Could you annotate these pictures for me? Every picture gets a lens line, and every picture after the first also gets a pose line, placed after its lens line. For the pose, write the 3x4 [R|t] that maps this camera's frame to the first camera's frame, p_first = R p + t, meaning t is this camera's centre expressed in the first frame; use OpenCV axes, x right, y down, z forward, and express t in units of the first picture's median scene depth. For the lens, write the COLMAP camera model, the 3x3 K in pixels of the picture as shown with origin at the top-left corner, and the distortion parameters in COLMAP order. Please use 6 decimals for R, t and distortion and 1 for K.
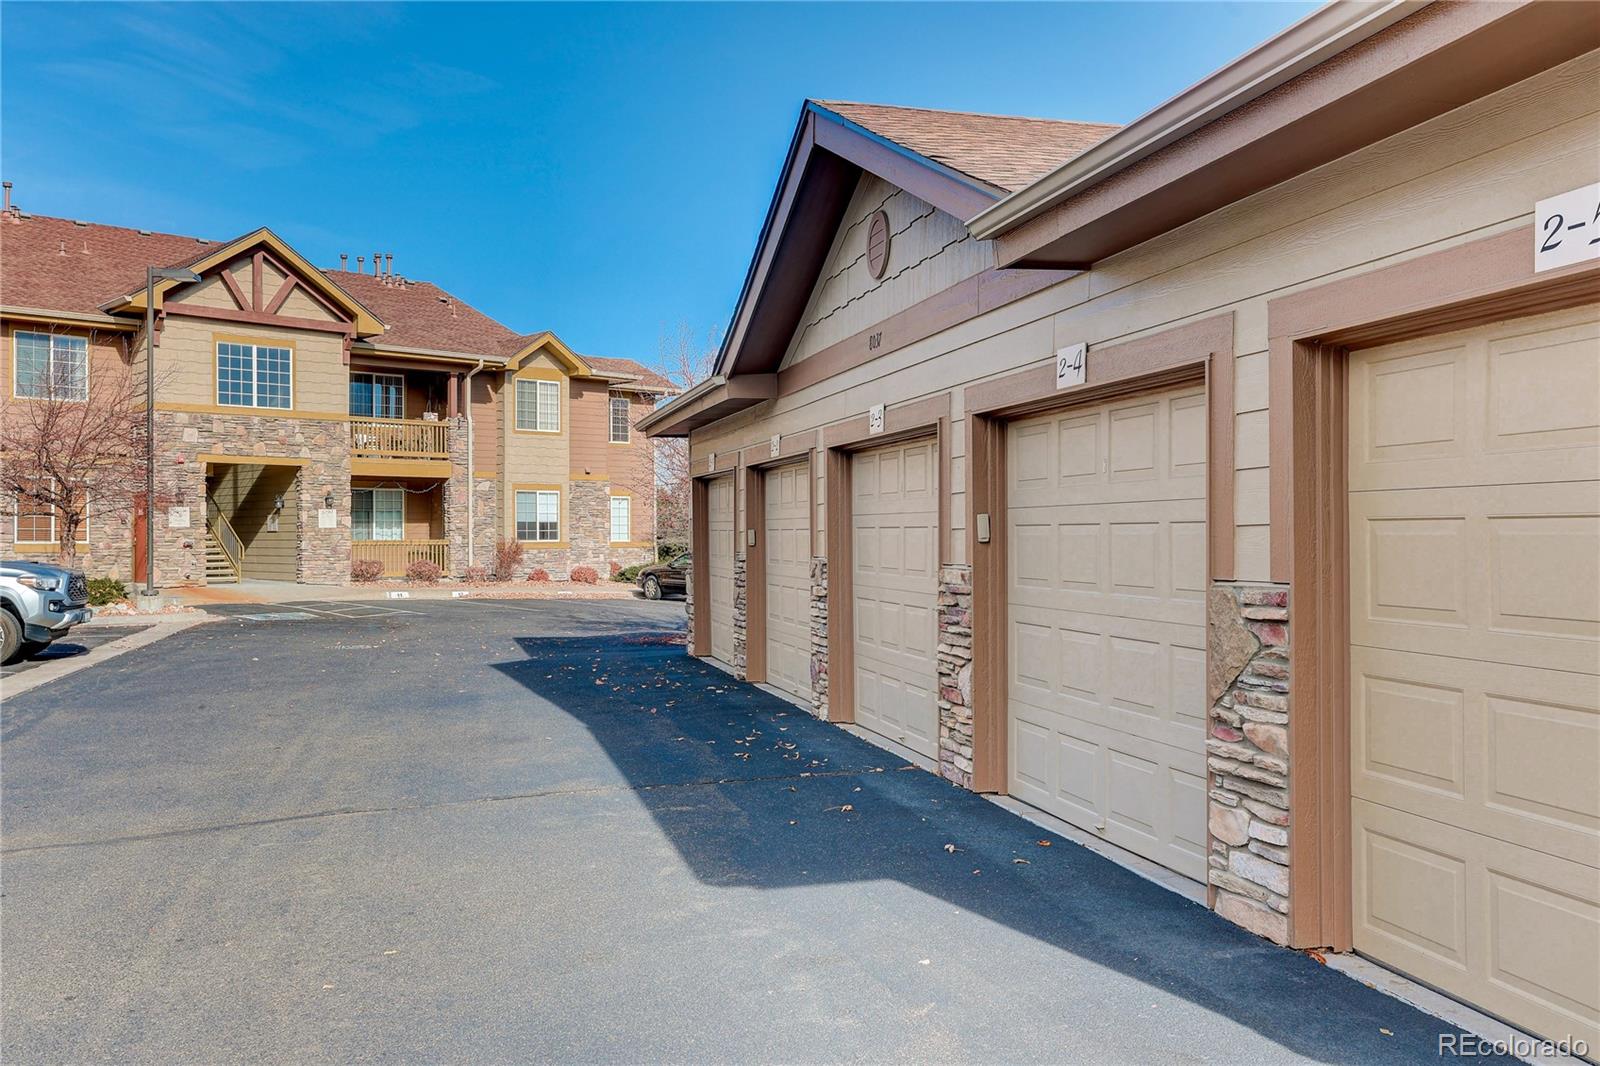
lens RADIAL K [[1473.3, 0, 800.0], [0, 1473.3, 533.0], [0, 0, 1]] dist [-0.001778, -0.000070]
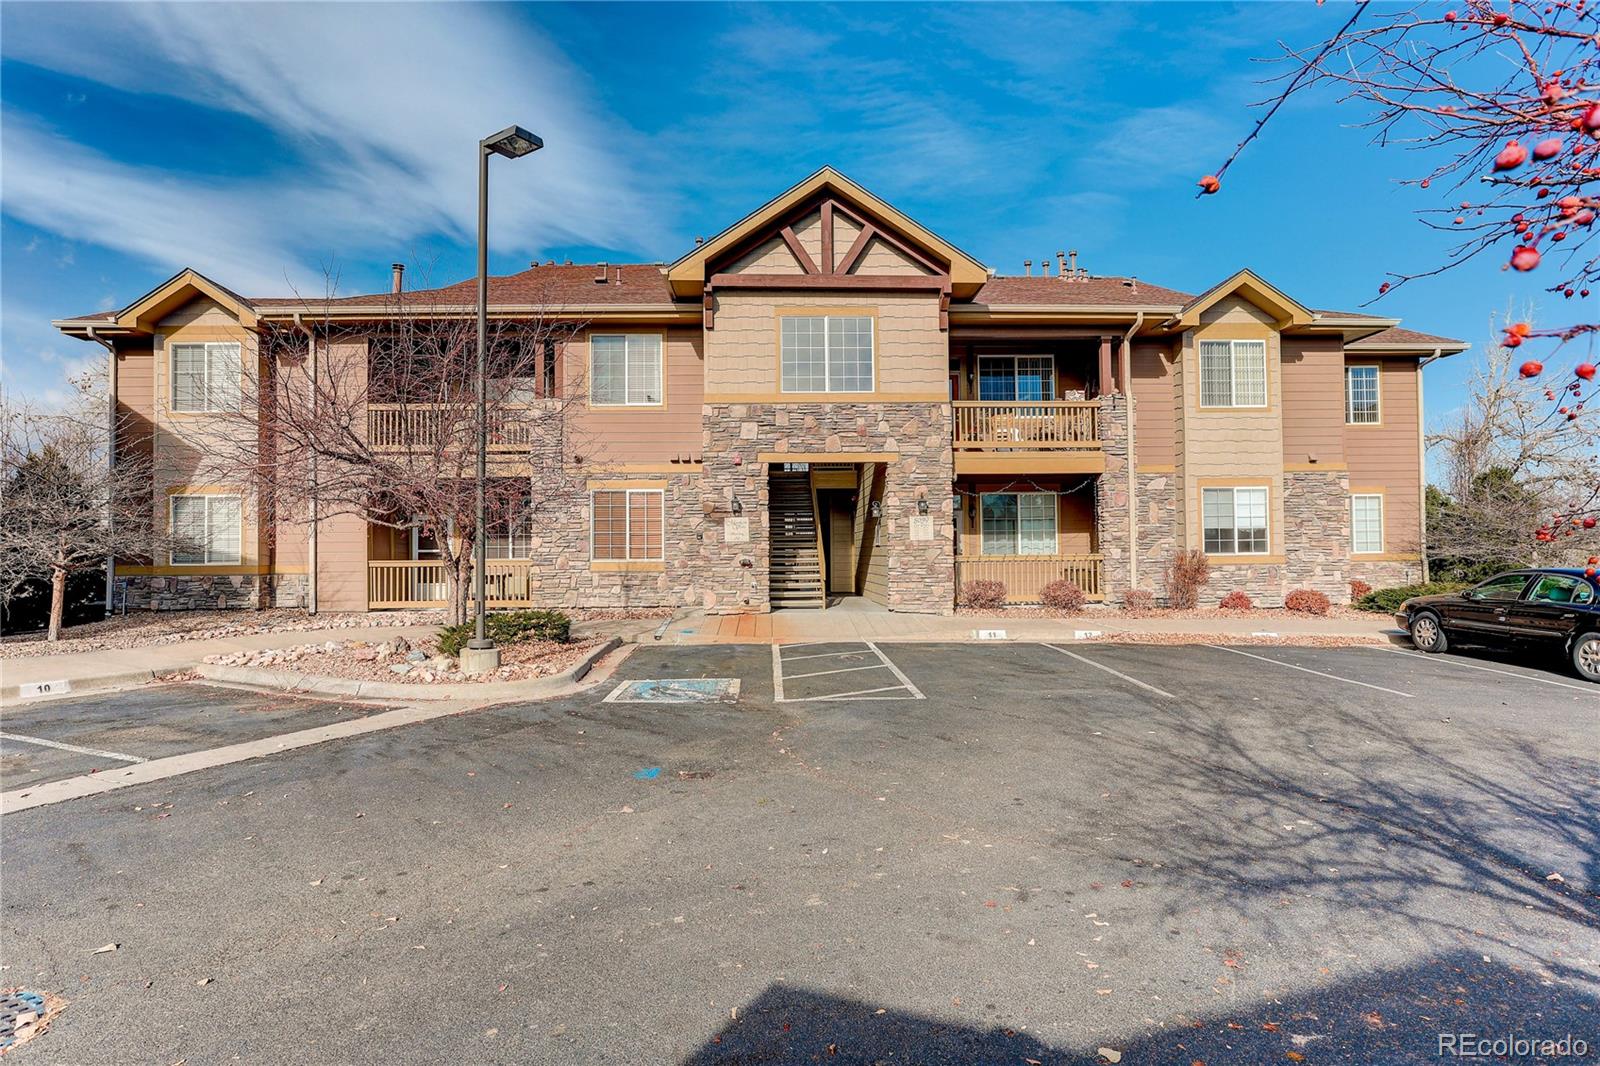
lens RADIAL K [[861.3, 0, 800.0], [0, 861.3, 533.0], [0, 0, 1]] dist [-0.064513, 0.064006]
pose [[0.752261, -0.020727, -0.658539, -0.063437], [0.011033, 0.999761, -0.018863, 0.000523], [0.658773, 0.006924, 0.752310, 0.559646]]
